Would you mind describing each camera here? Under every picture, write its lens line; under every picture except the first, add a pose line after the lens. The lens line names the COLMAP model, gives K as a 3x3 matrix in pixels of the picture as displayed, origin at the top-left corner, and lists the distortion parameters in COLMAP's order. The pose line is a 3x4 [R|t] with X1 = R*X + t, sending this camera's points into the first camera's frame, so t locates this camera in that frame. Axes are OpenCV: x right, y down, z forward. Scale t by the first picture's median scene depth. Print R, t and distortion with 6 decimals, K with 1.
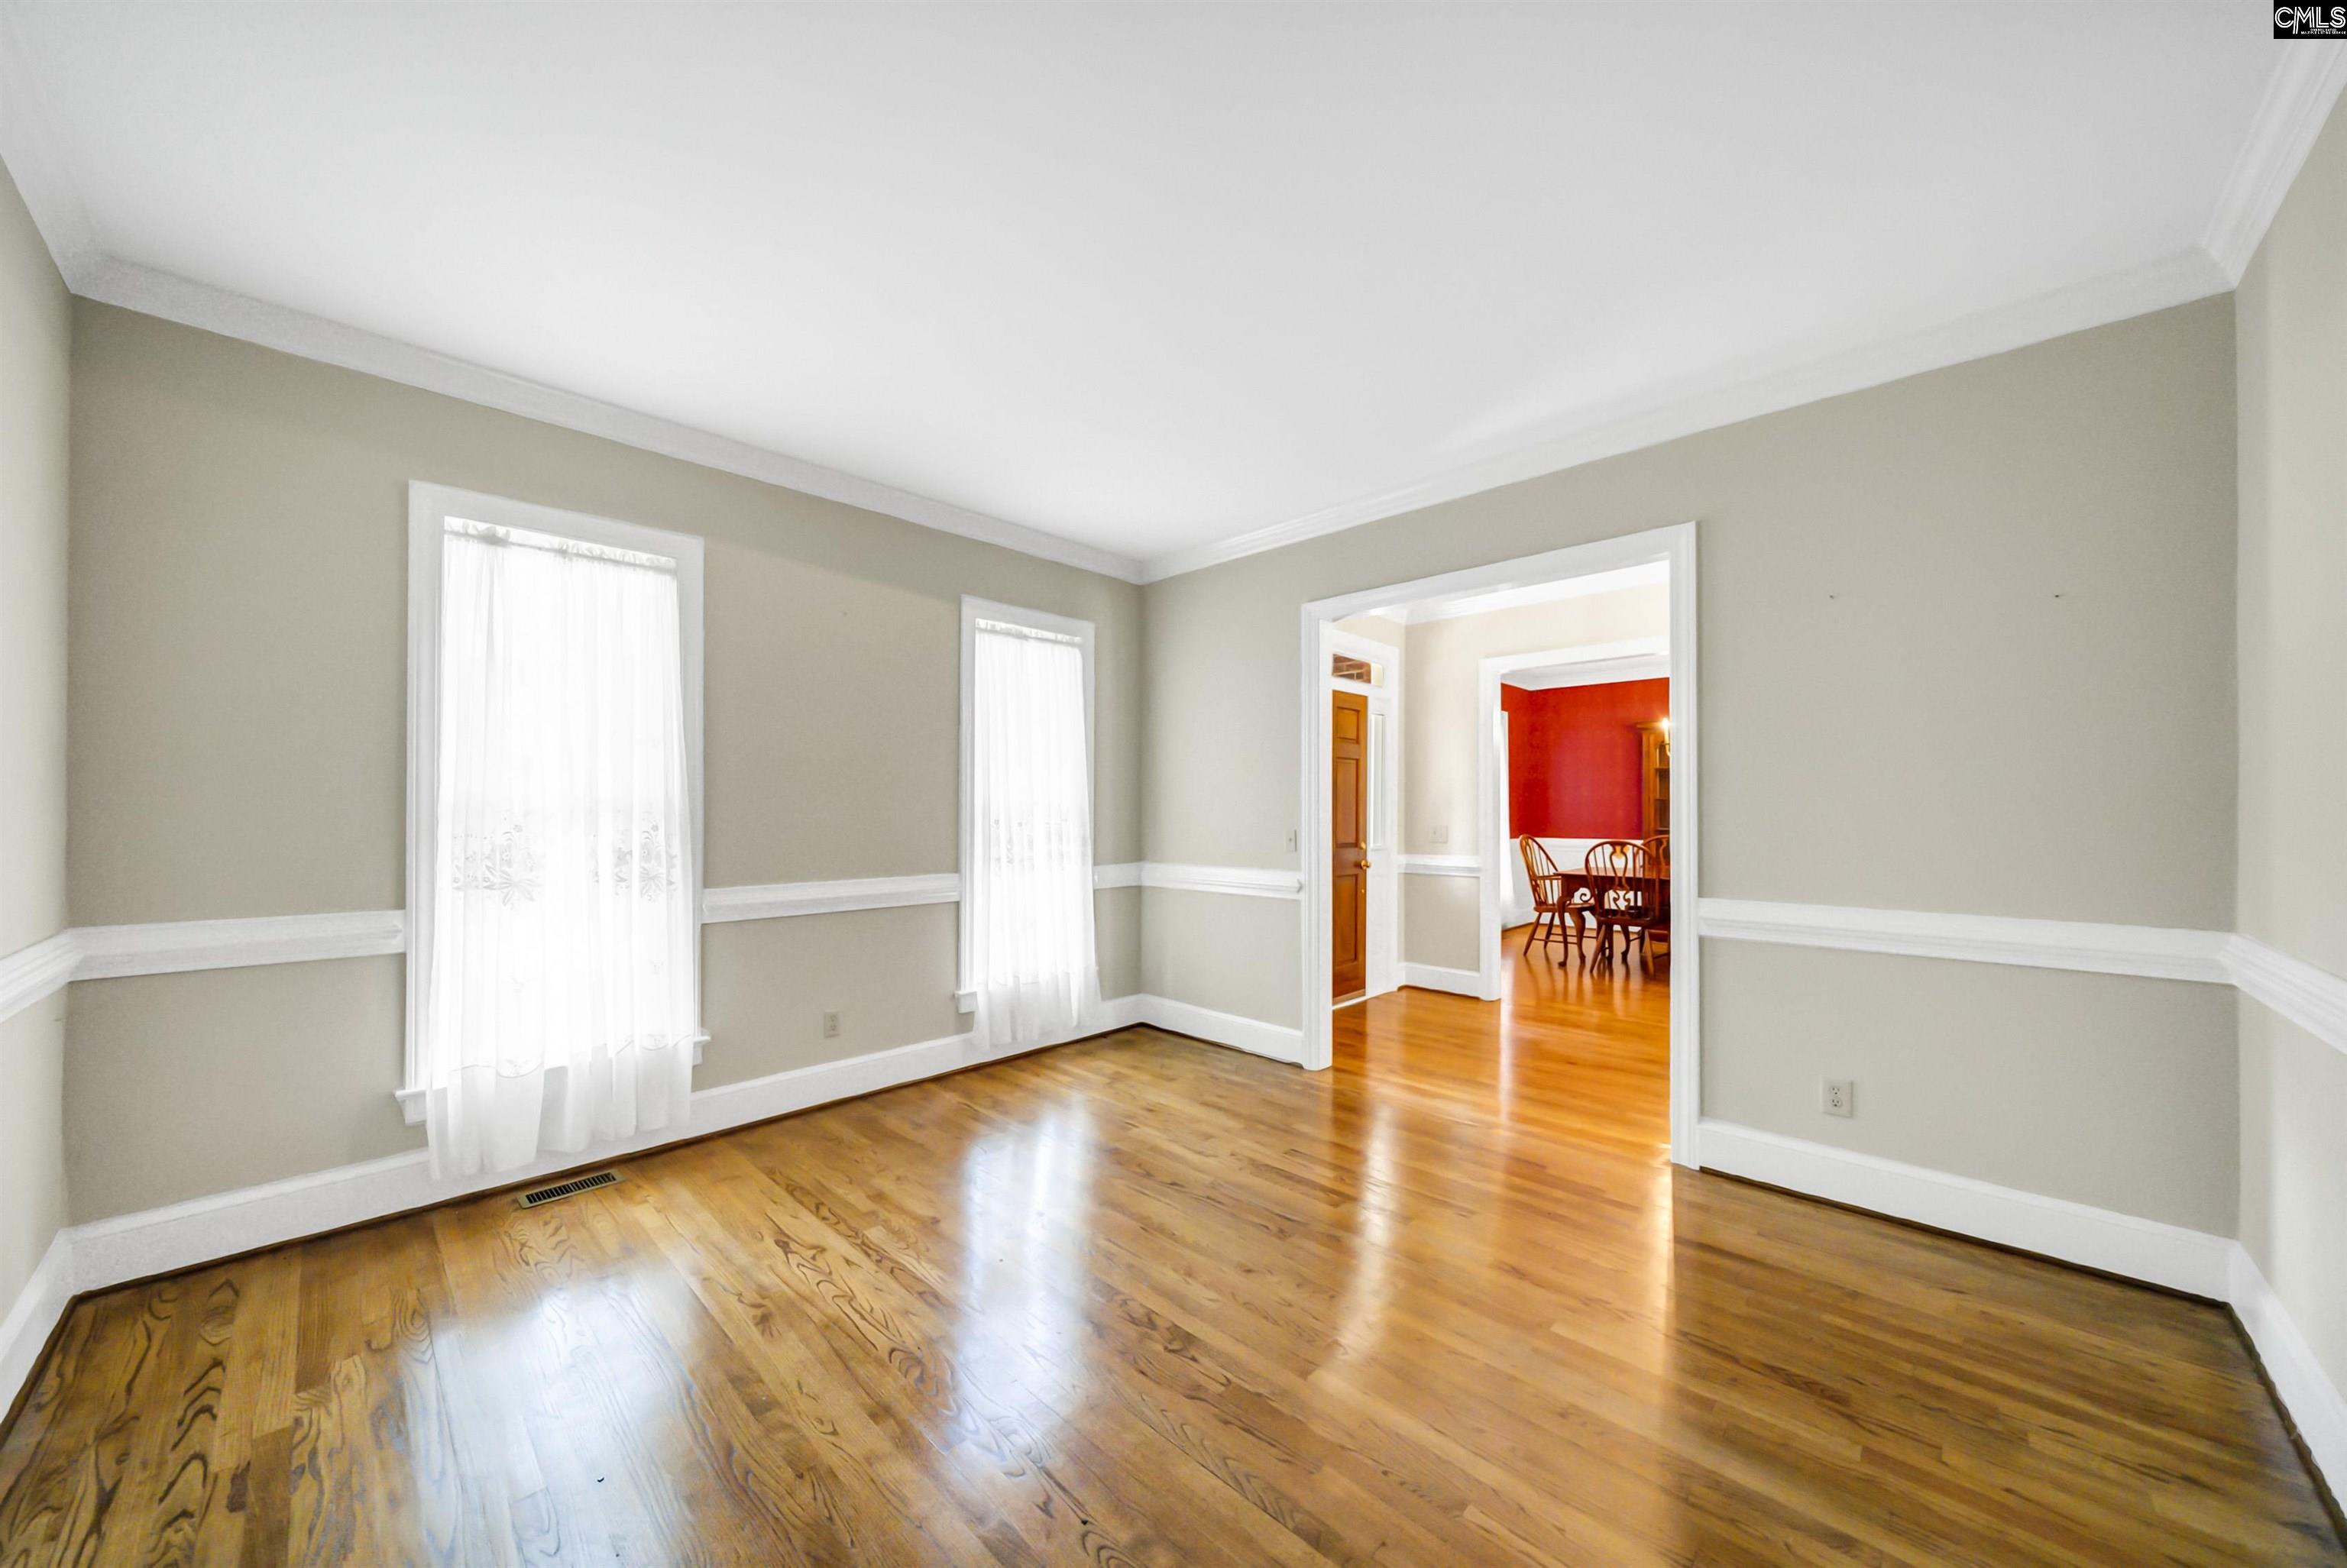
lens RADIAL K [[818.8, 0, 1179.1], [0, 818.8, 799.0], [0, 0, 1]] dist [-0.004312, -0.000160]
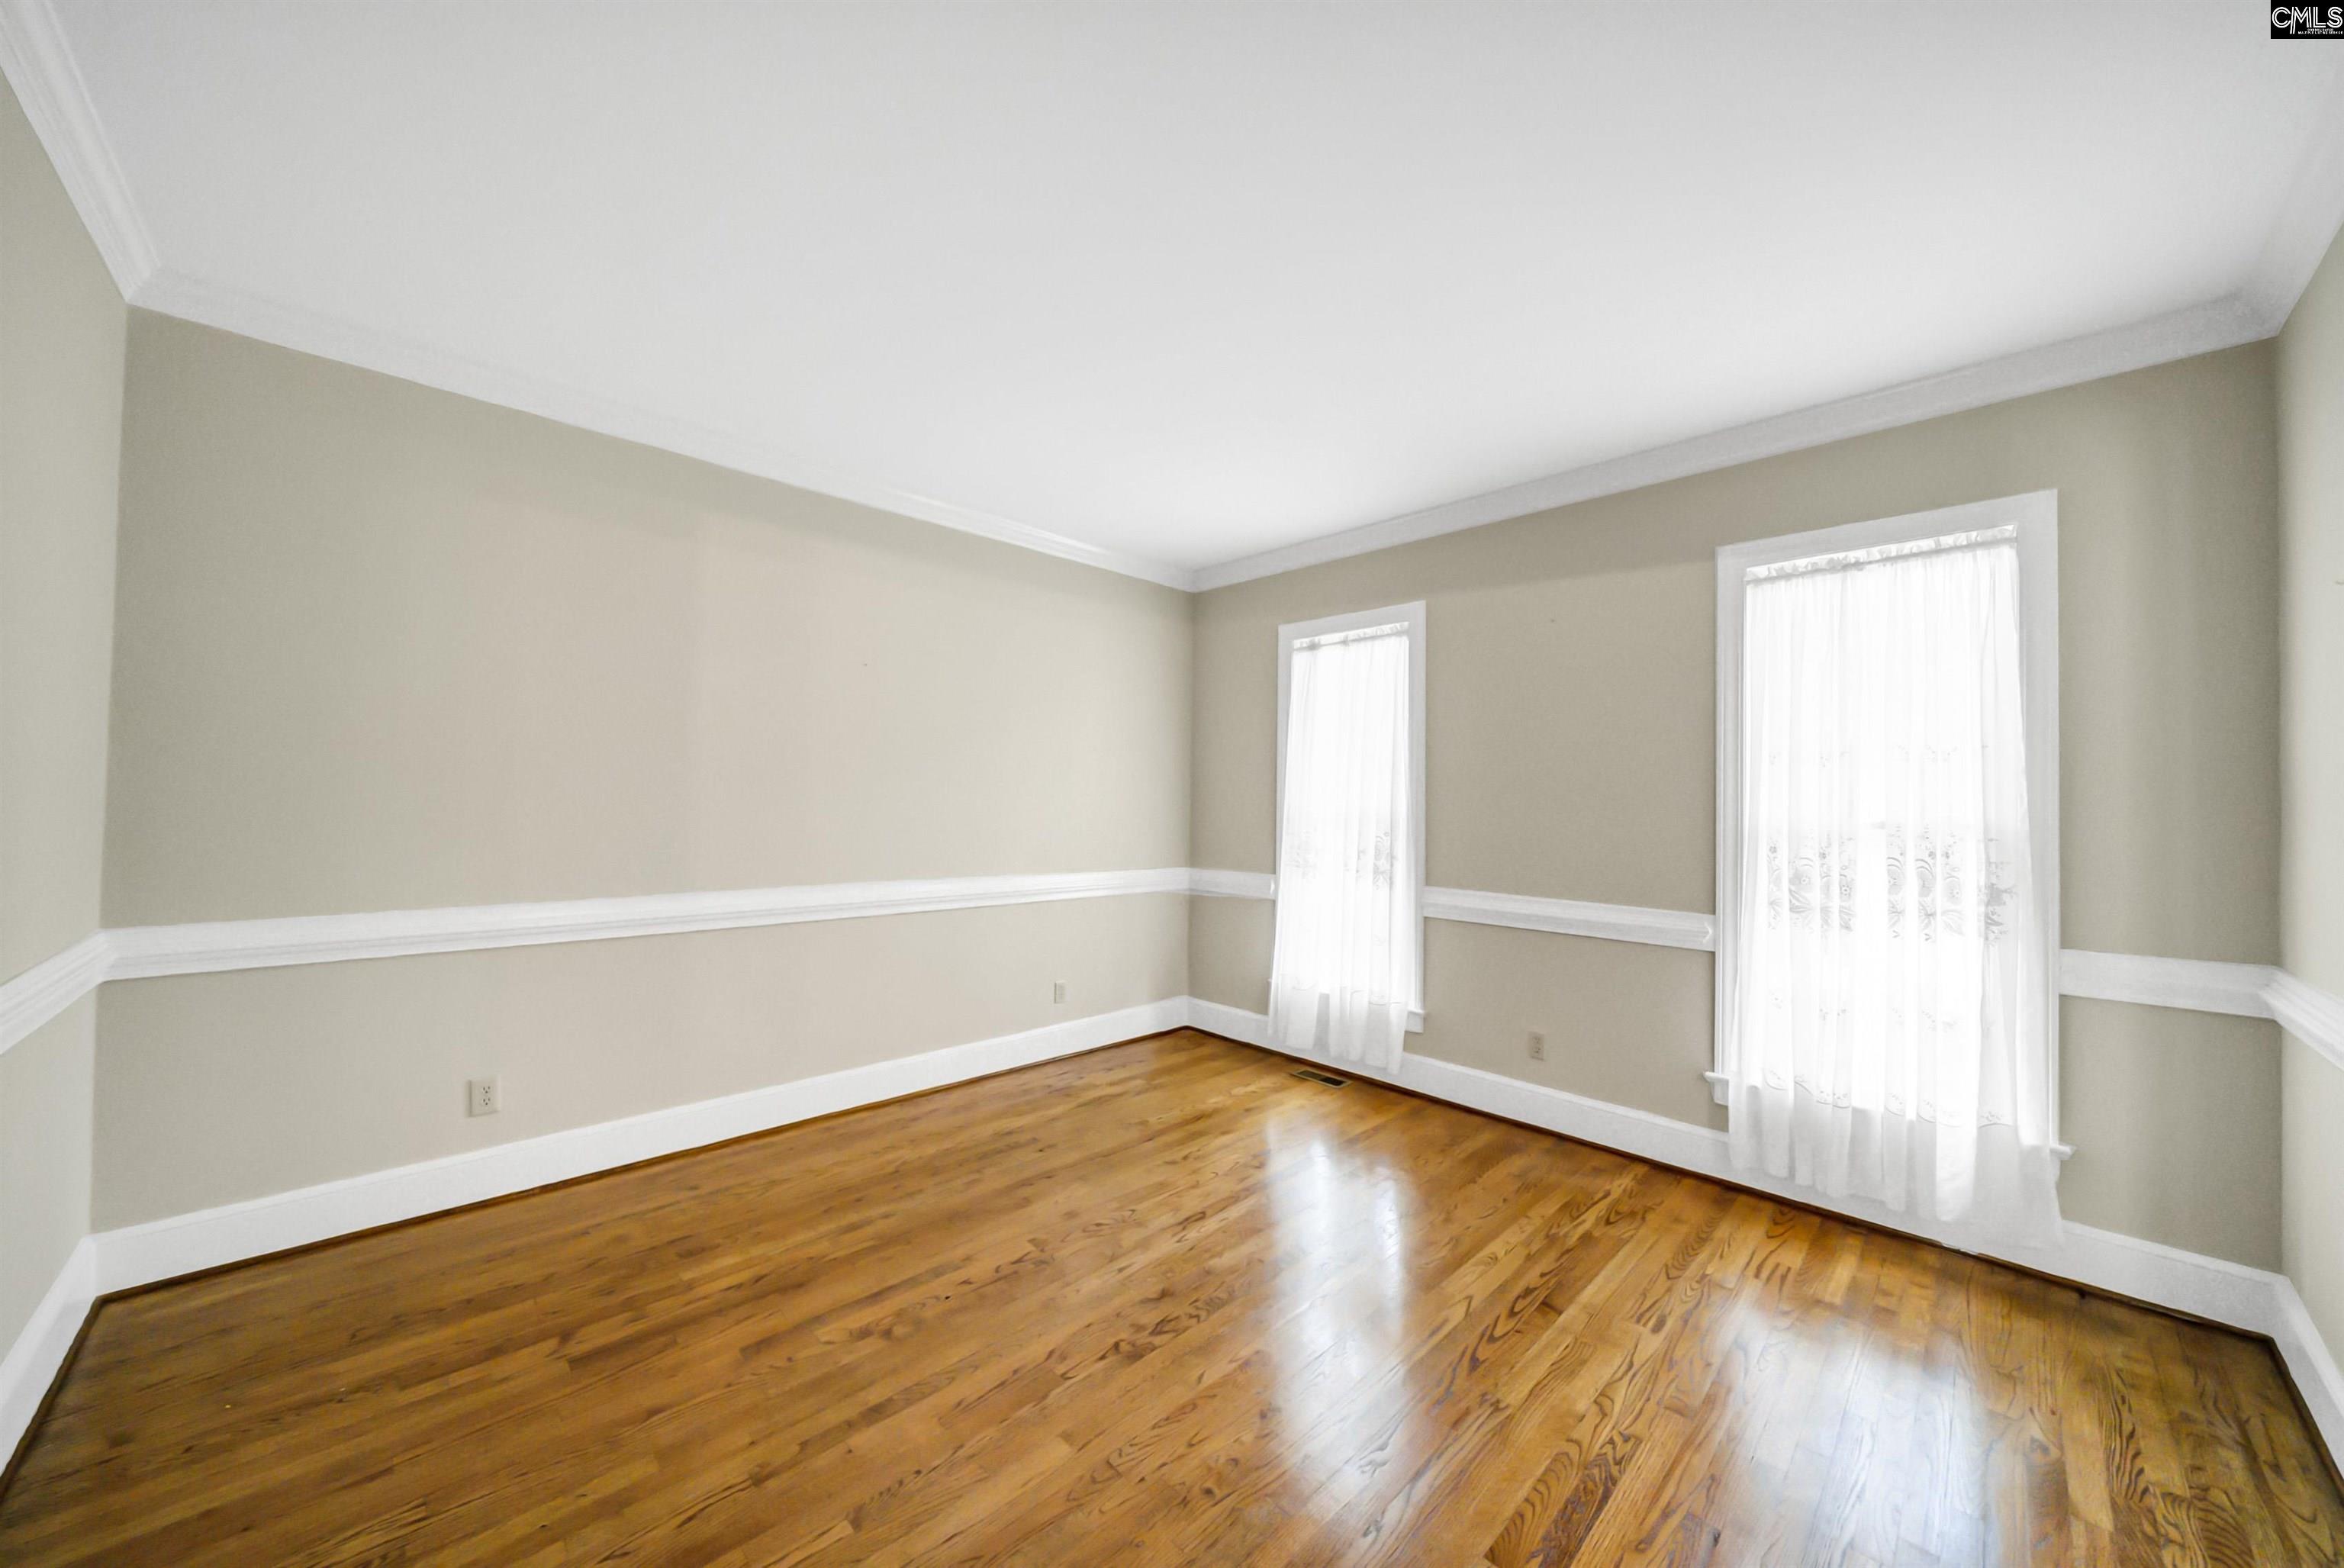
lens RADIAL K [[817.9, 0, 1178.3], [0, 817.9, 790.3], [0, 0, 1]] dist [-0.004312, -0.000160]
pose [[-0.026207, -0.027511, -0.999278, 0.596933], [-0.016640, 0.999495, -0.027080, 0.006204], [0.999518, 0.015919, -0.026651, 0.632447]]
